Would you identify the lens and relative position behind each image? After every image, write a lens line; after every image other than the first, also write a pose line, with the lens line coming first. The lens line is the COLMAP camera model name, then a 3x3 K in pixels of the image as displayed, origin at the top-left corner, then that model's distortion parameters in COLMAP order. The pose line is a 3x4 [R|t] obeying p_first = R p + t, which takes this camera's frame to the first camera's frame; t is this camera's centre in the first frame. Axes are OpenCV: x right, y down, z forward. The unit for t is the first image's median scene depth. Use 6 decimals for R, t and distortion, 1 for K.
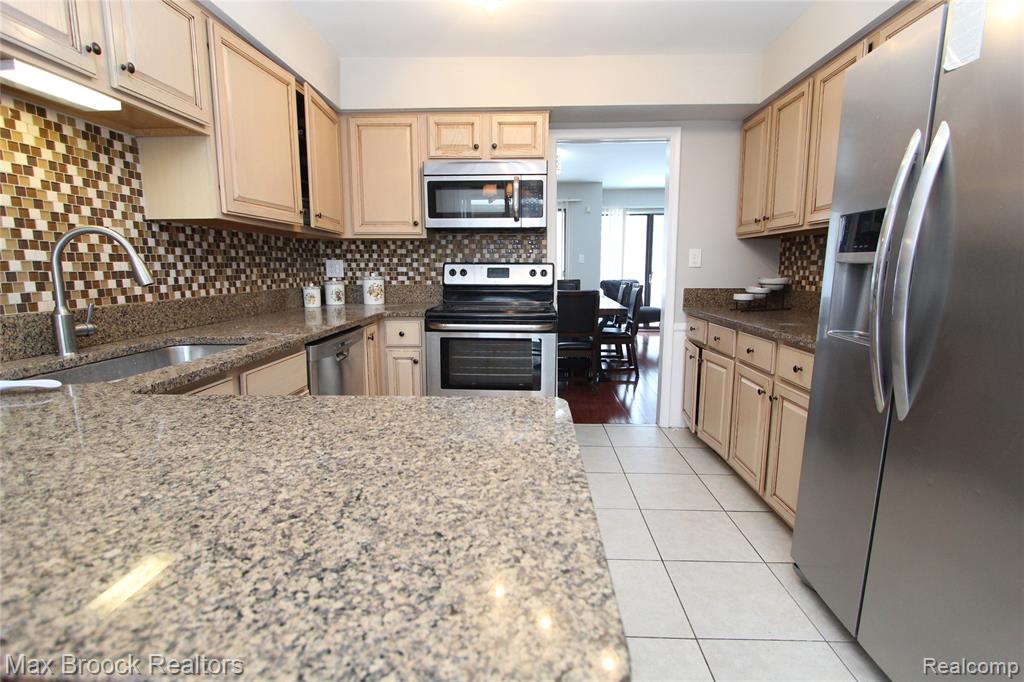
lens RADIAL K [[480.0, 0, 516.4], [0, 480.0, 338.0], [0, 0, 1]] dist [-0.013066, 0.002602]
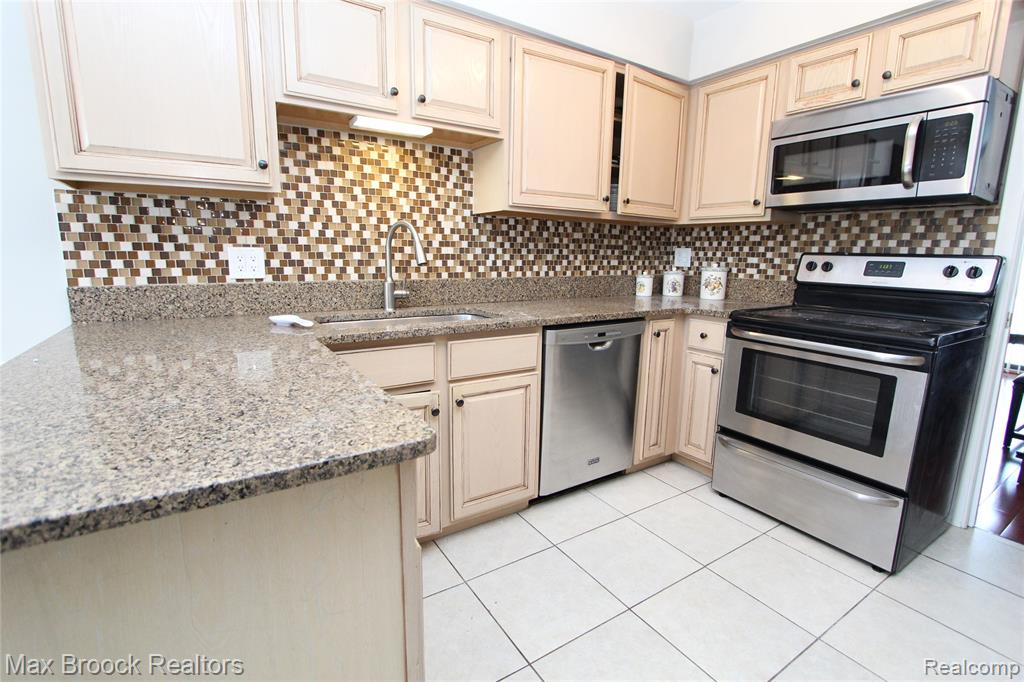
lens RADIAL K [[480.0, 0, 506.9], [0, 480.0, 338.3], [0, 0, 1]] dist [-0.013066, 0.002602]
pose [[0.569311, 0.155849, -0.807215, 0.325307], [-0.138692, 0.986001, 0.092551, -0.045158], [0.810339, 0.059264, 0.582957, 0.298352]]
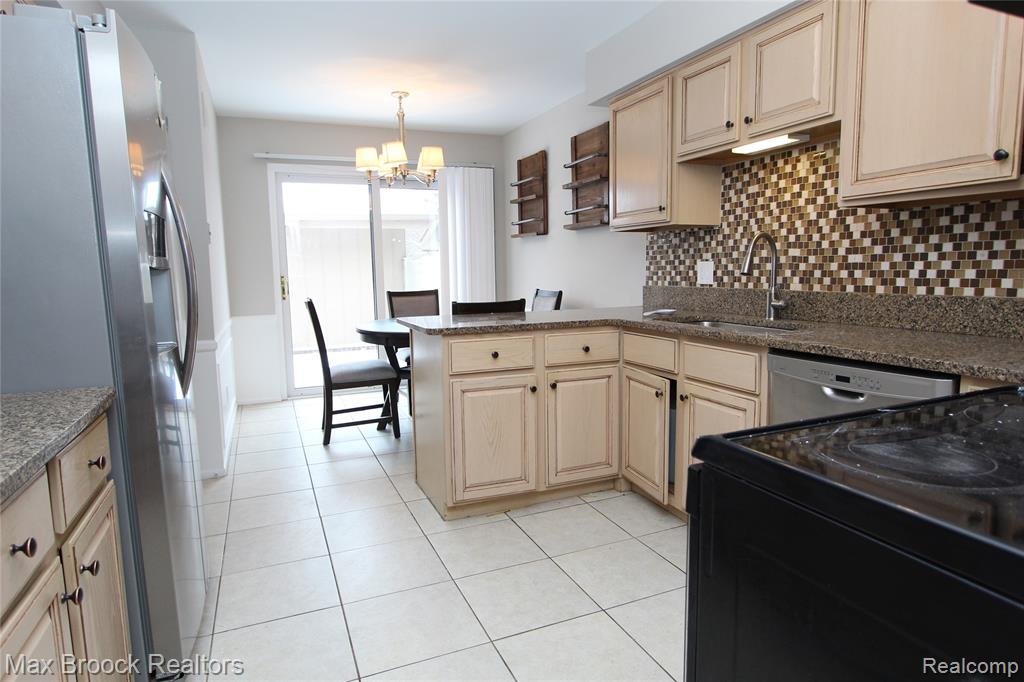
lens RADIAL K [[593.0, 0, 515.1], [0, 593.0, 340.2], [0, 0, 1]] dist [-0.002096, 0.003000]
pose [[-0.906519, 0.069797, -0.416355, 0.386280], [-0.043763, 0.965388, 0.257119, -0.236068], [0.419890, 0.251304, -0.872089, 1.577823]]
